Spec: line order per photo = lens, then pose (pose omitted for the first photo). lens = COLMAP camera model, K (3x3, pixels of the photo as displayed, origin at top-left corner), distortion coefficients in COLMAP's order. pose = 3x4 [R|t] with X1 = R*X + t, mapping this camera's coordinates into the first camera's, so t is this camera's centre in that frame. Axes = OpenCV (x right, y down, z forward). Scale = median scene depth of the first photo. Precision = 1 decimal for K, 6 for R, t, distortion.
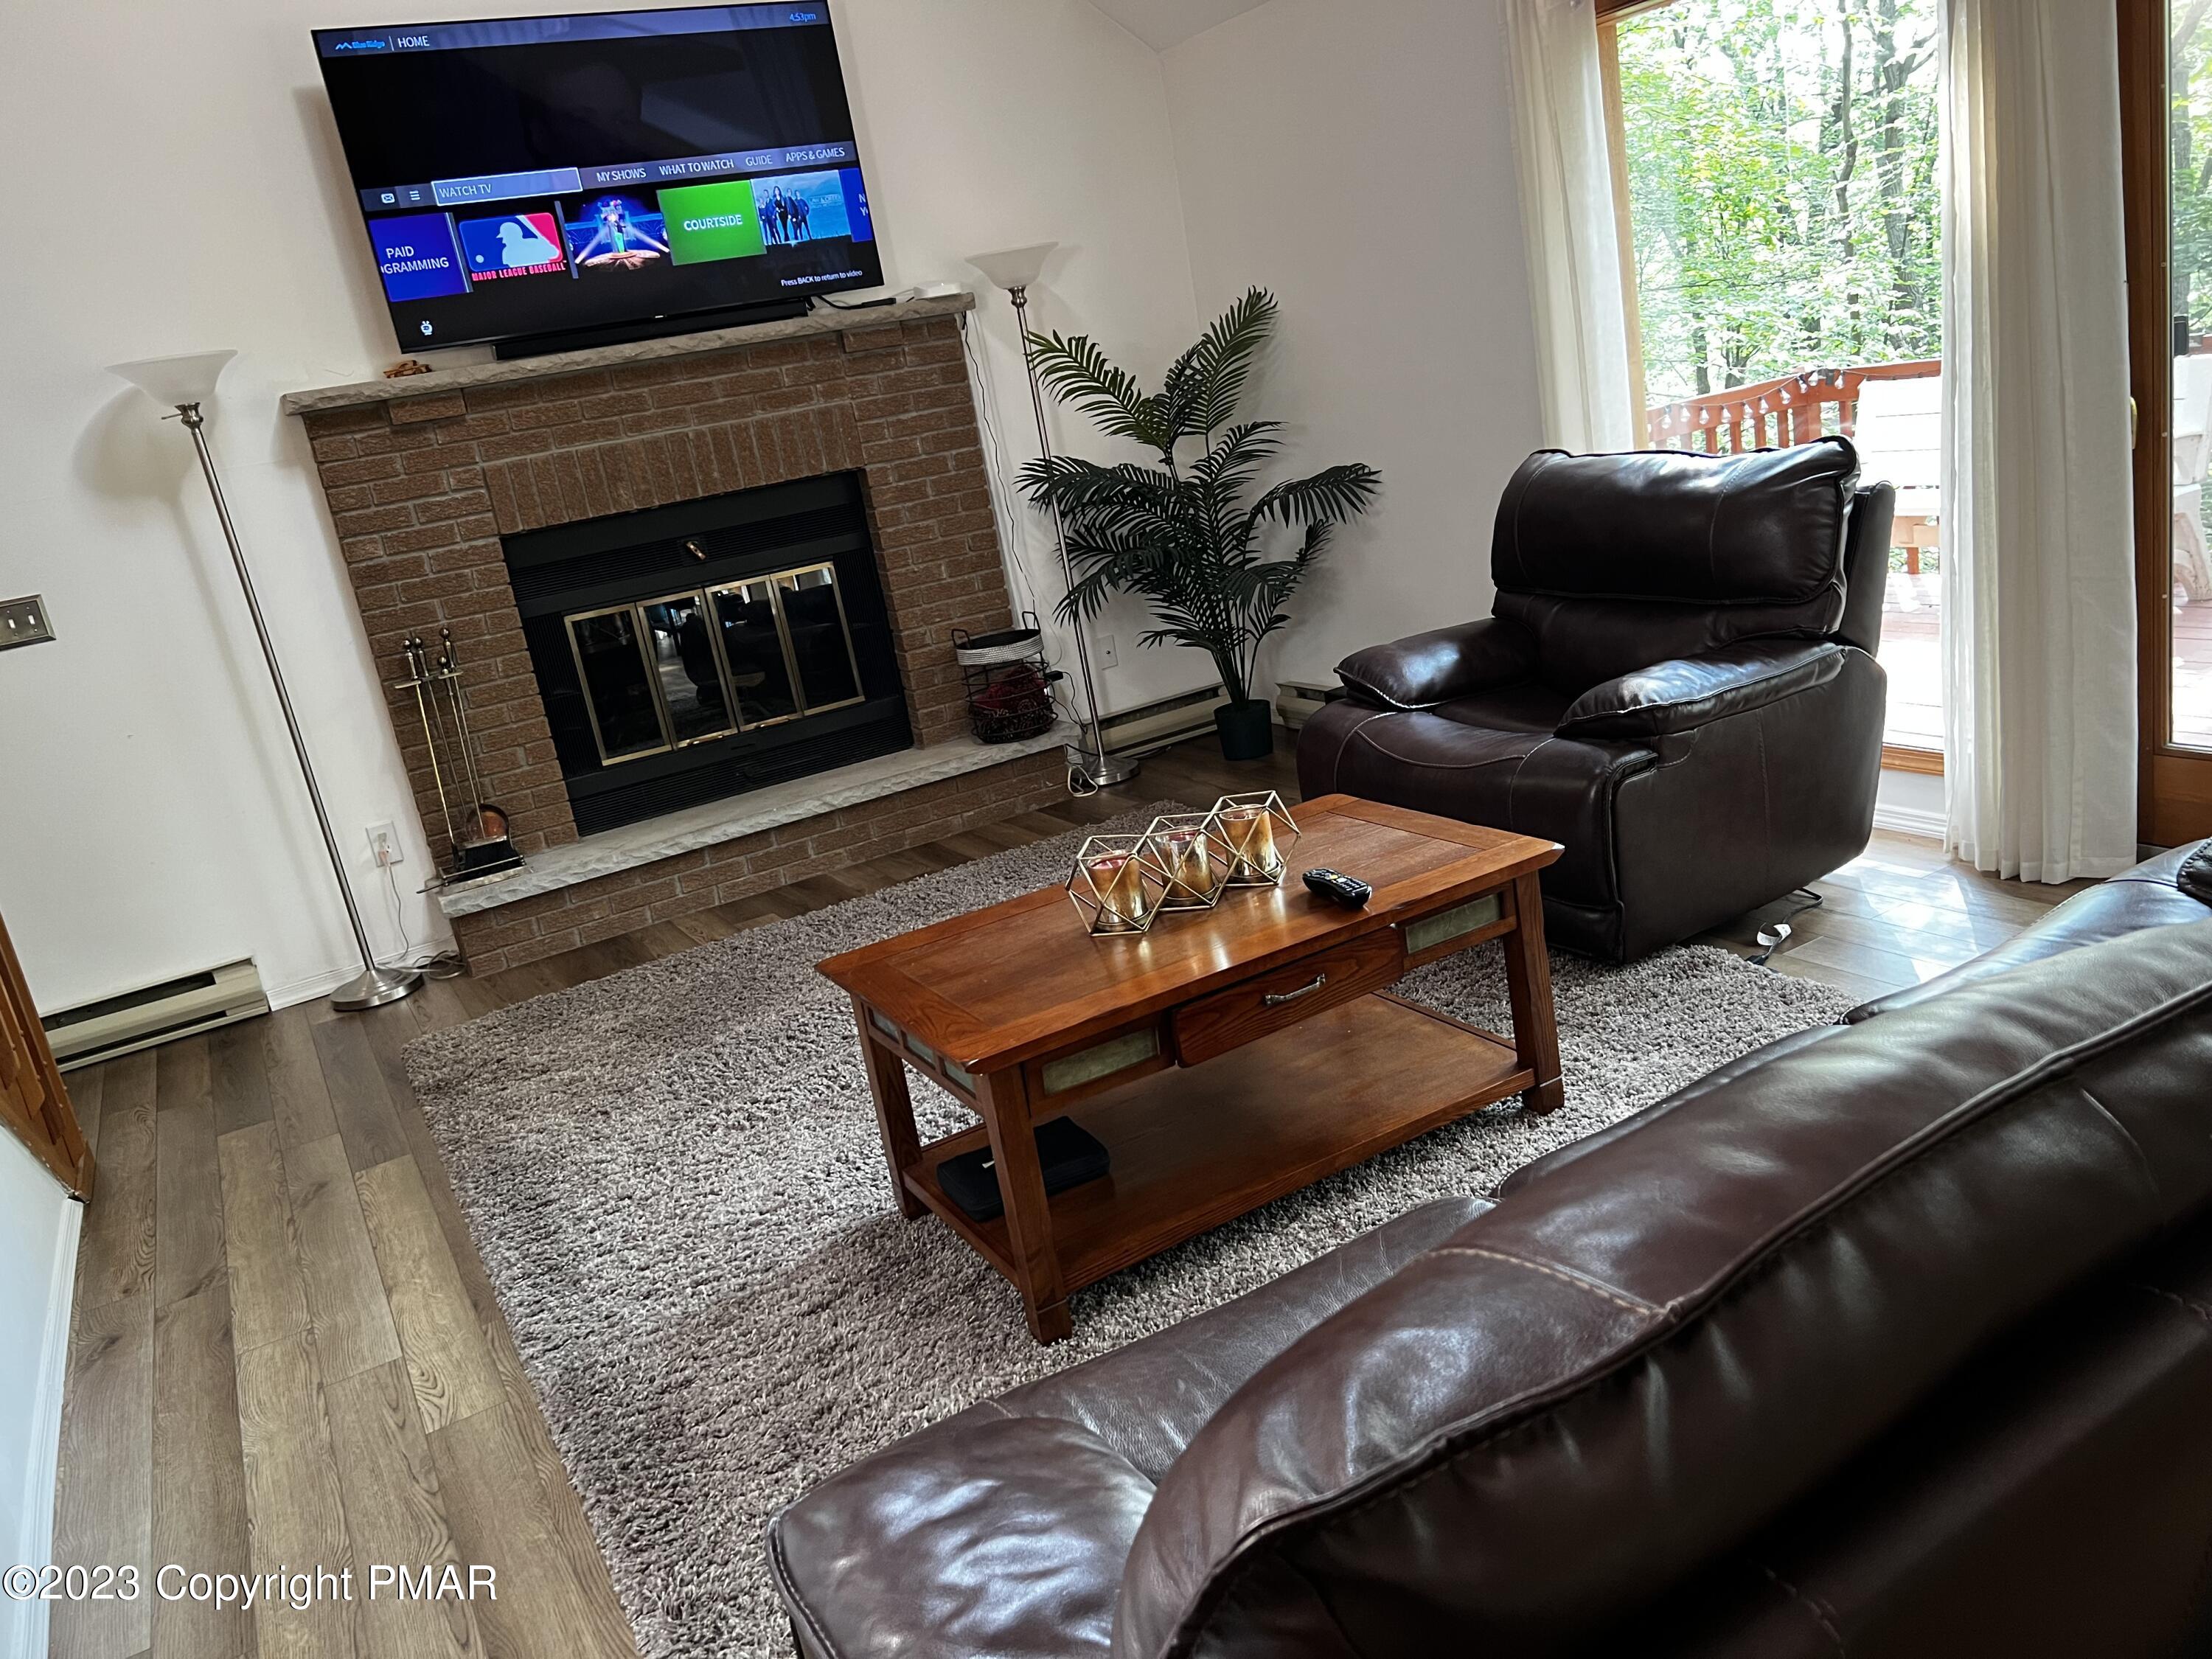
lens RADIAL K [[1667.7, 0, 1113.4], [0, 1667.7, 838.8], [0, 0, 1]] dist [0.053732, -0.042961]
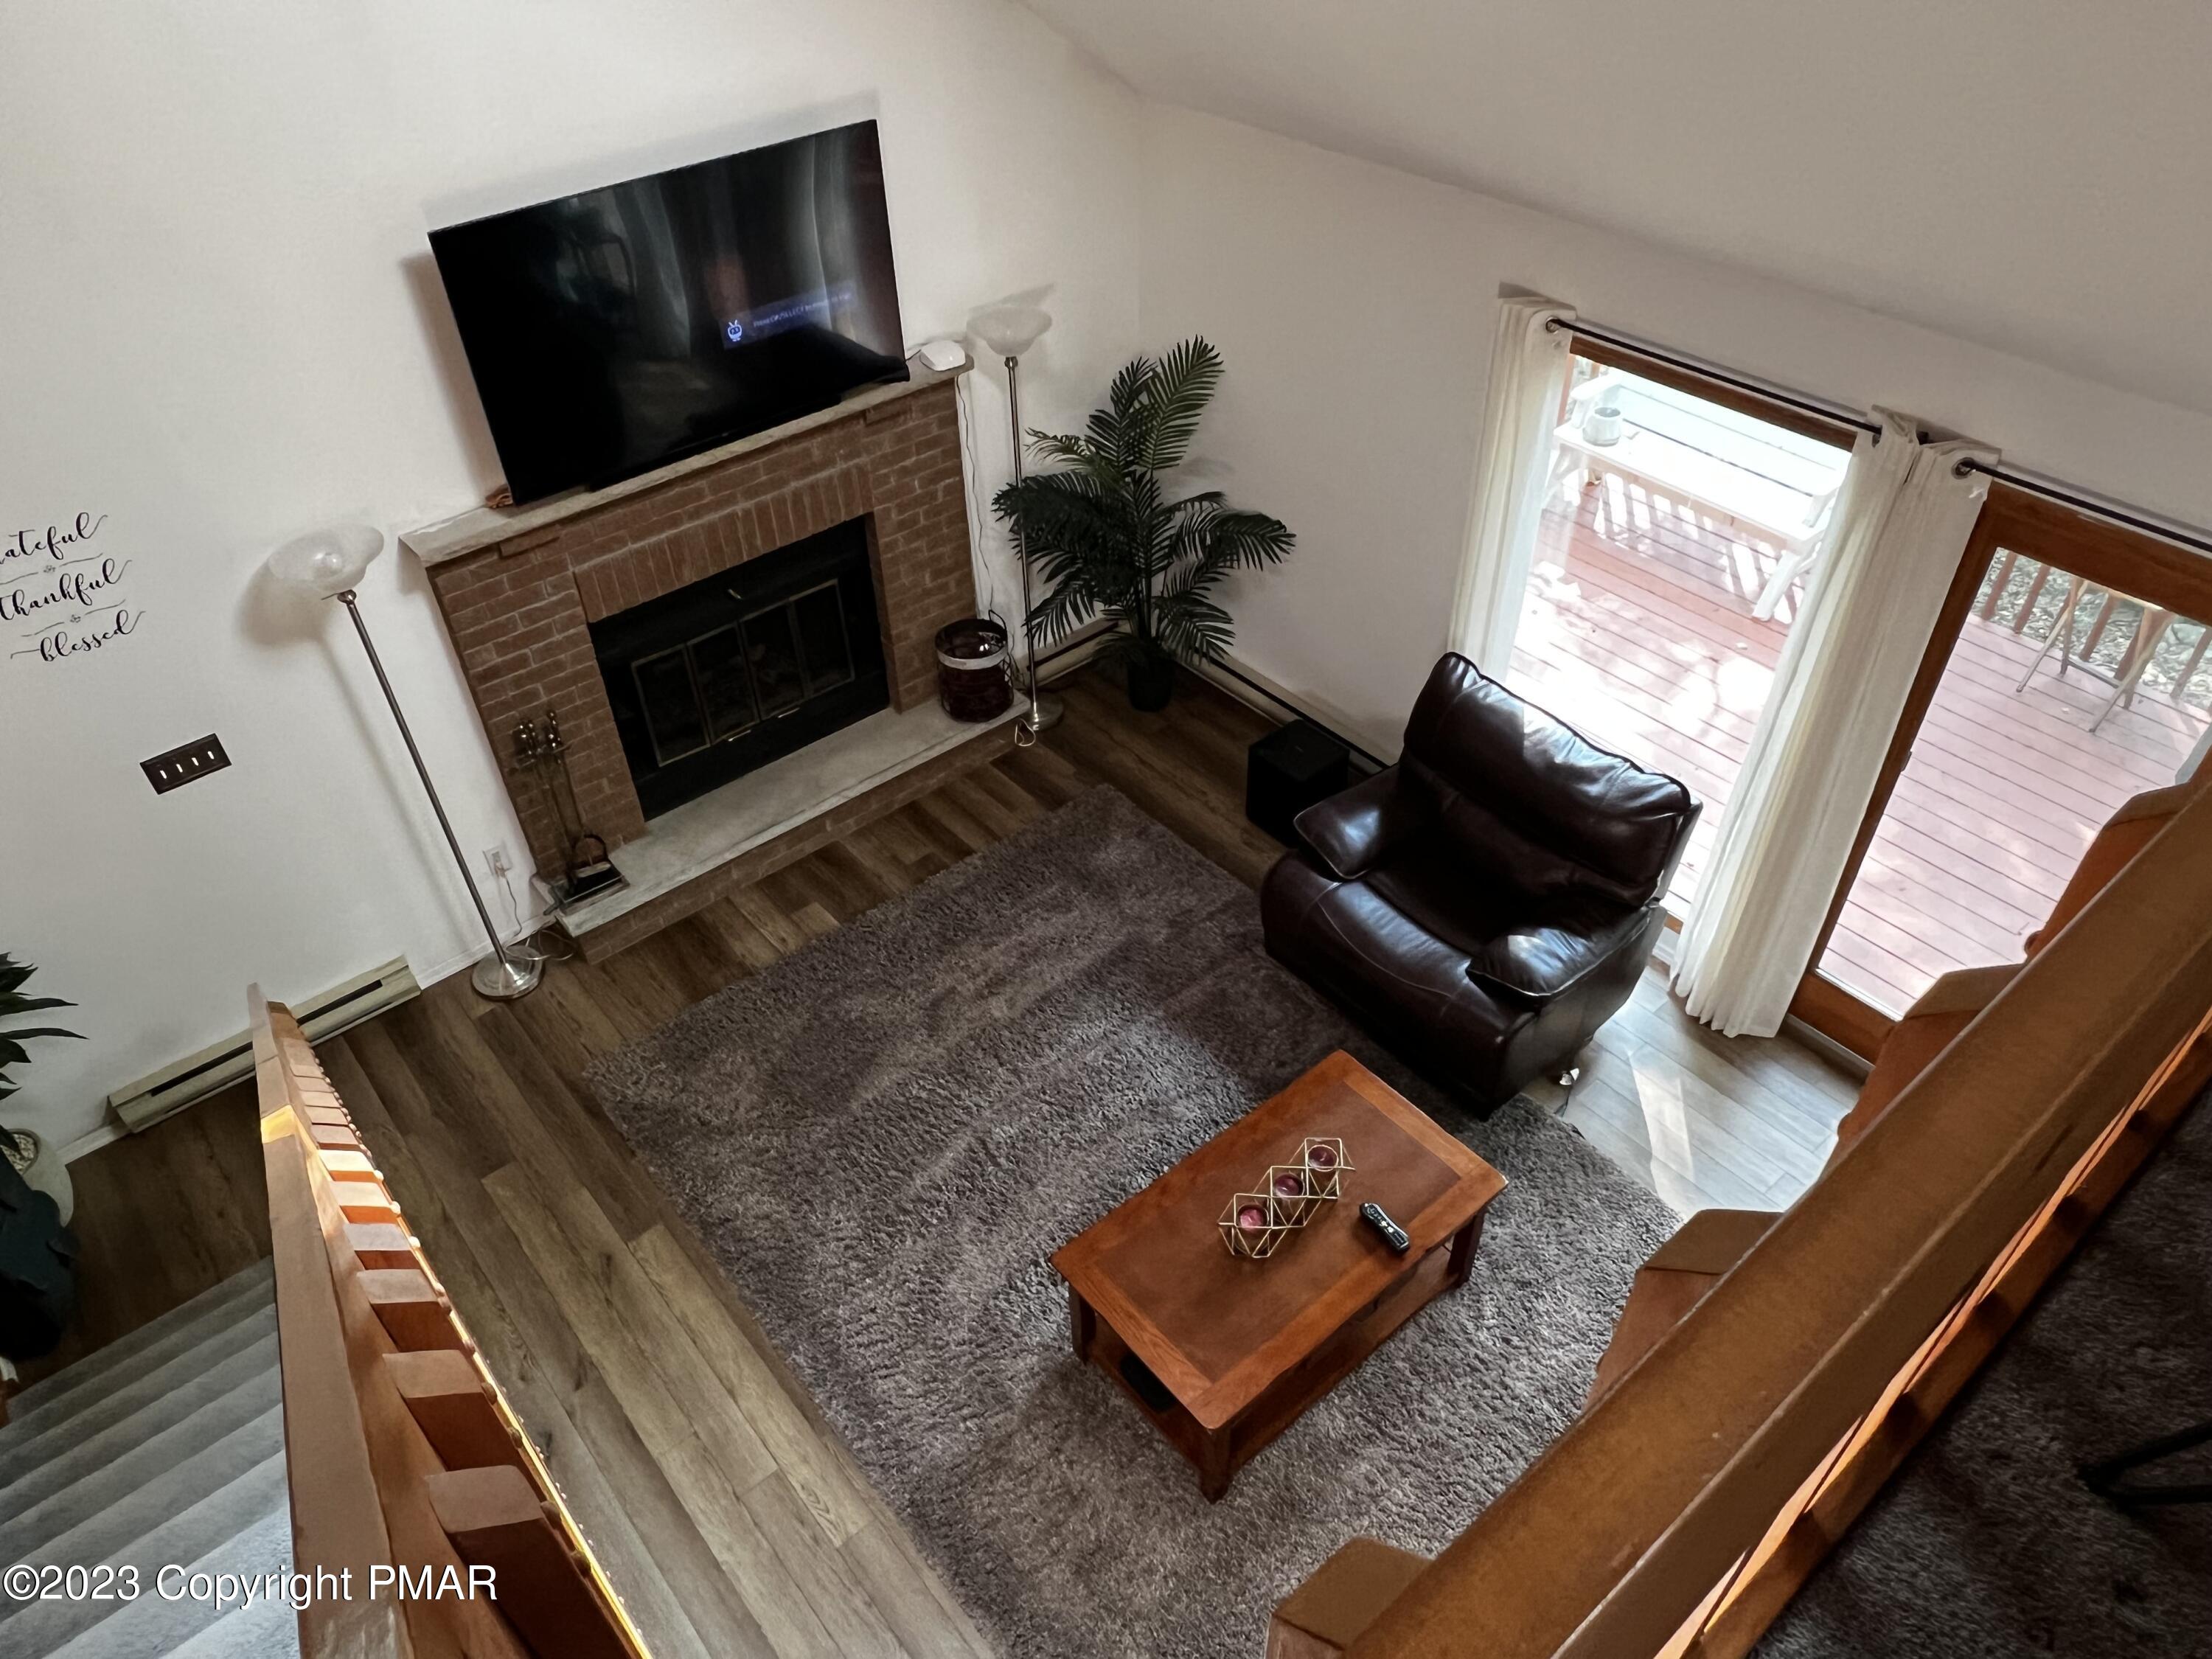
lens RADIAL K [[1473.1, 0, 1091.8], [0, 1473.1, 855.5], [0, 0, 1]] dist [0.007593, 0.001553]
pose [[0.974711, -0.011449, 0.223177, -0.249027], [-0.082715, 0.909273, 0.407899, -0.466246], [-0.207598, -0.416044, 0.885331, -0.035723]]
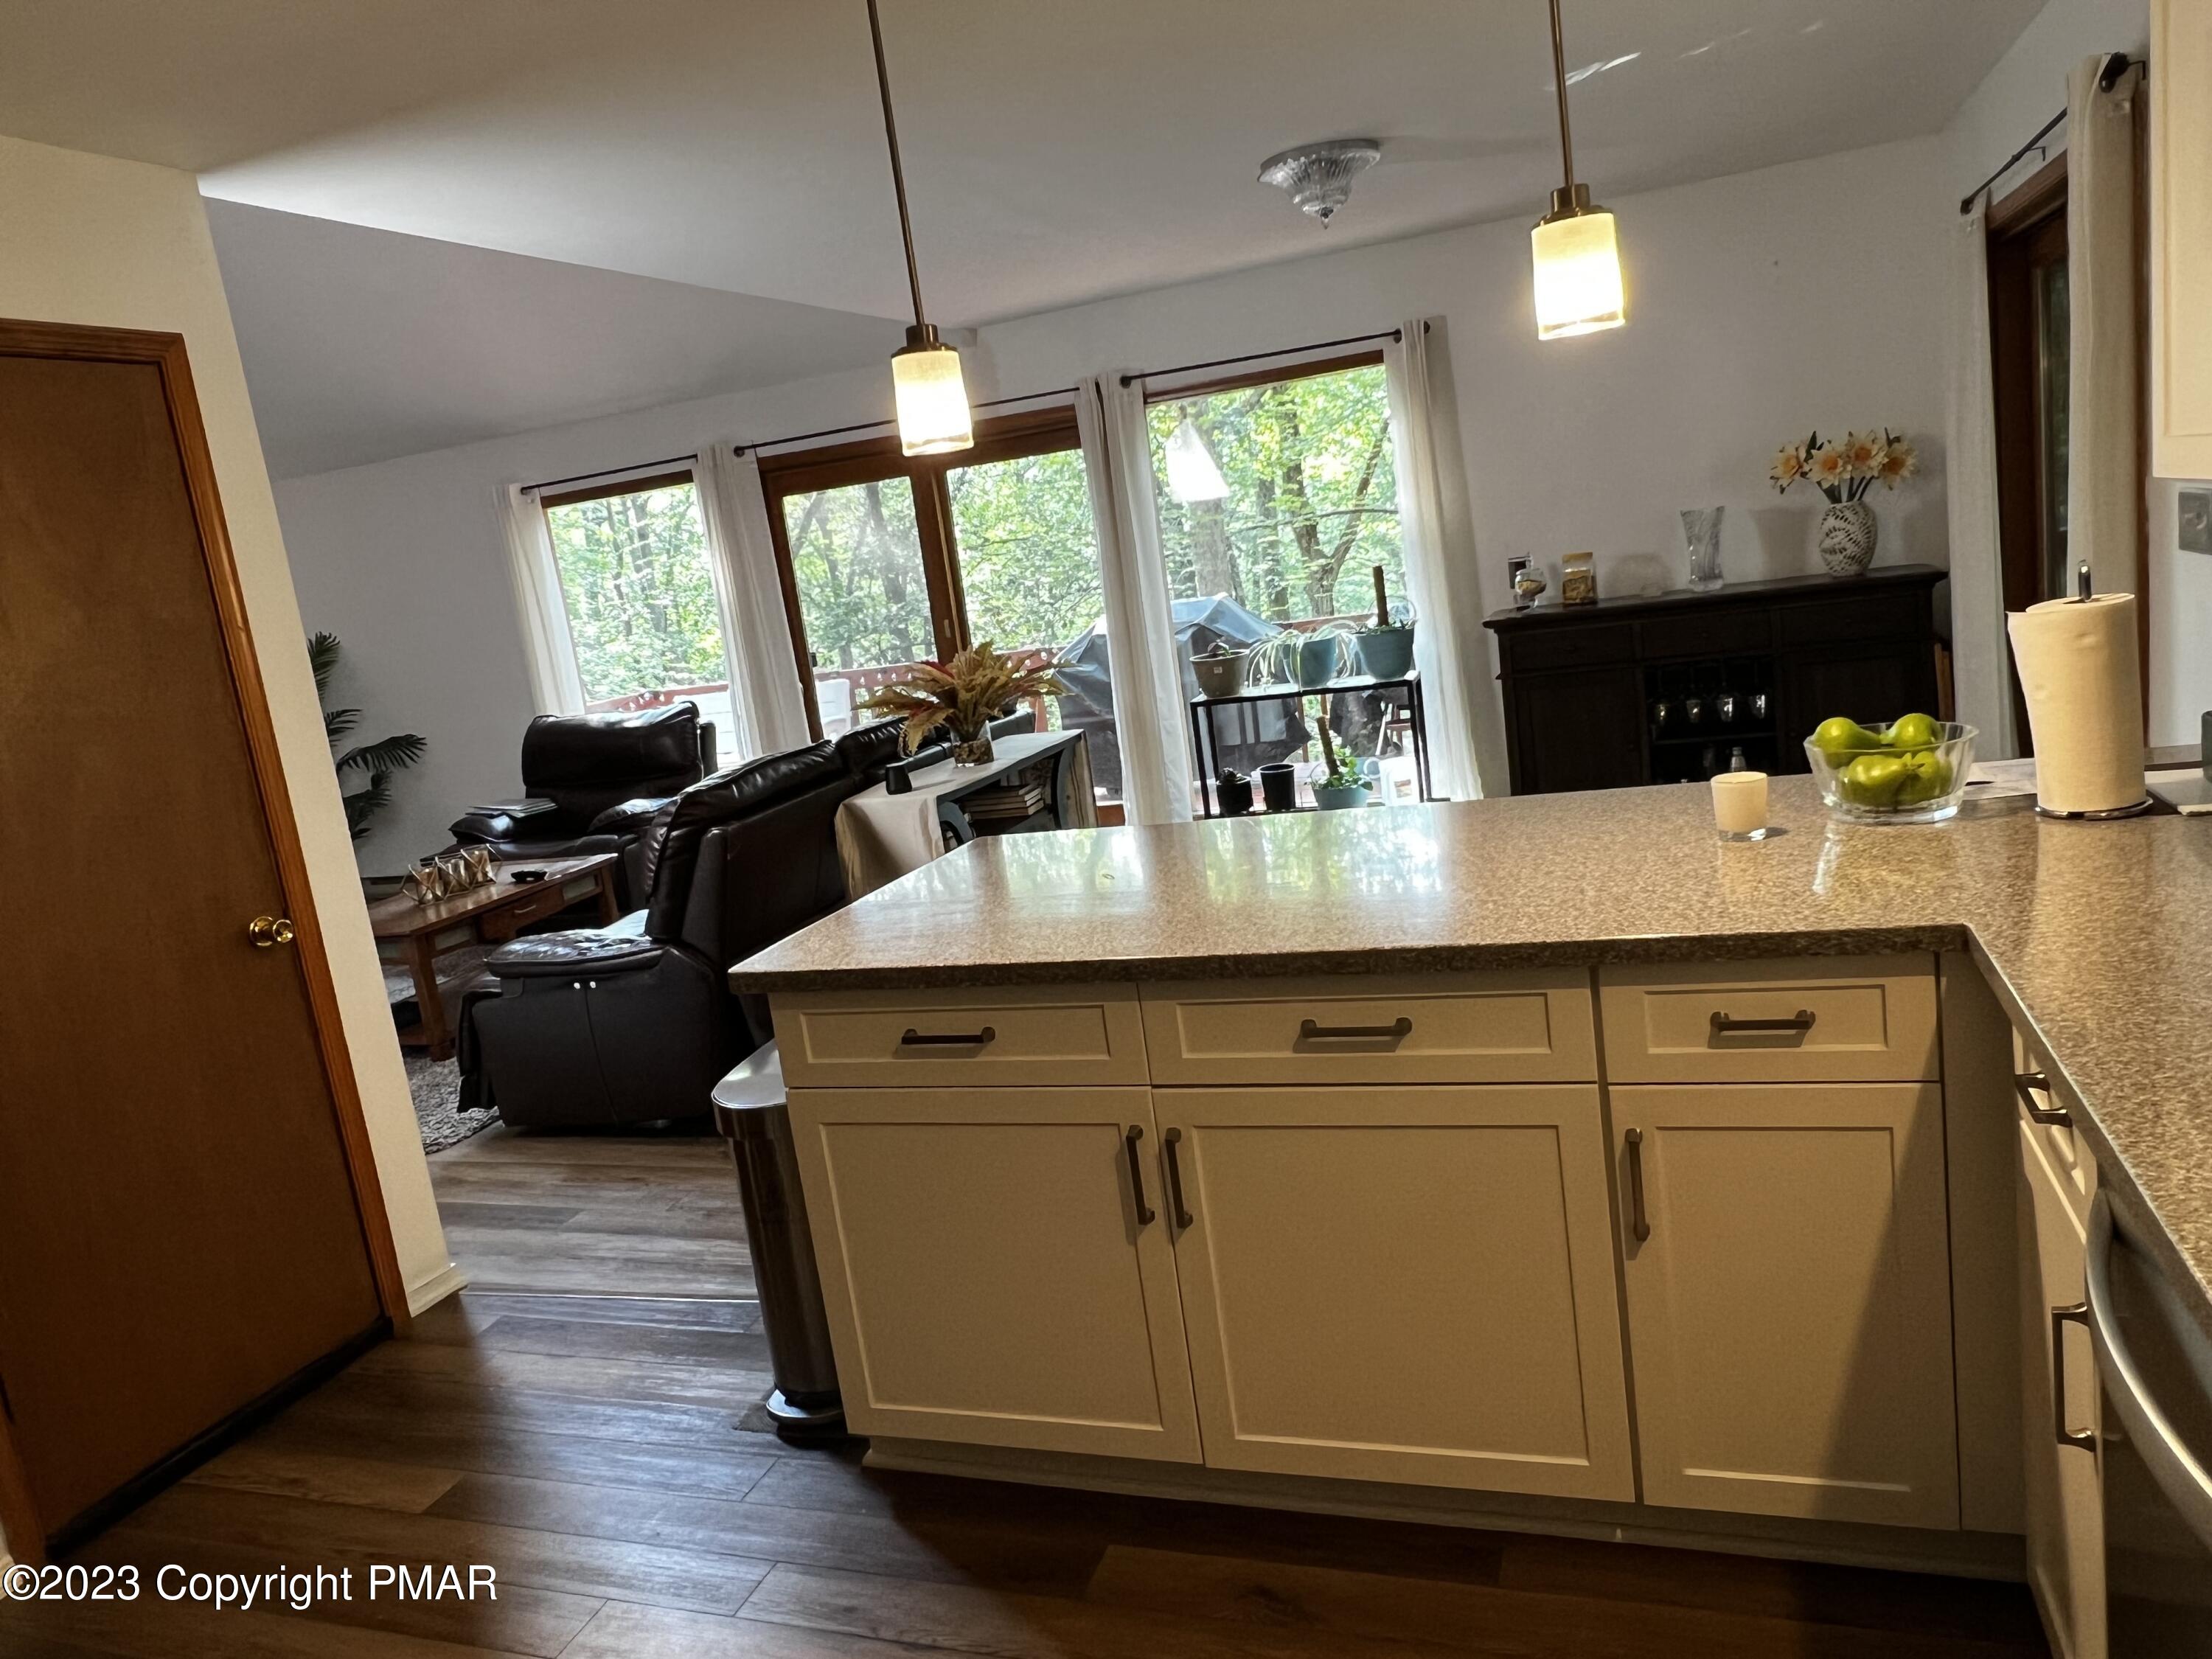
lens RADIAL K [[1511.4, 0, 1085.2], [0, 1511.4, 834.8], [0, 0, 1]] dist [-0.003706, 0.000595]
pose [[0.770465, -0.058945, 0.634752, -0.313727], [0.182886, 0.974298, -0.131512, 0.205956], [-0.610686, 0.217412, 0.761443, -0.566984]]
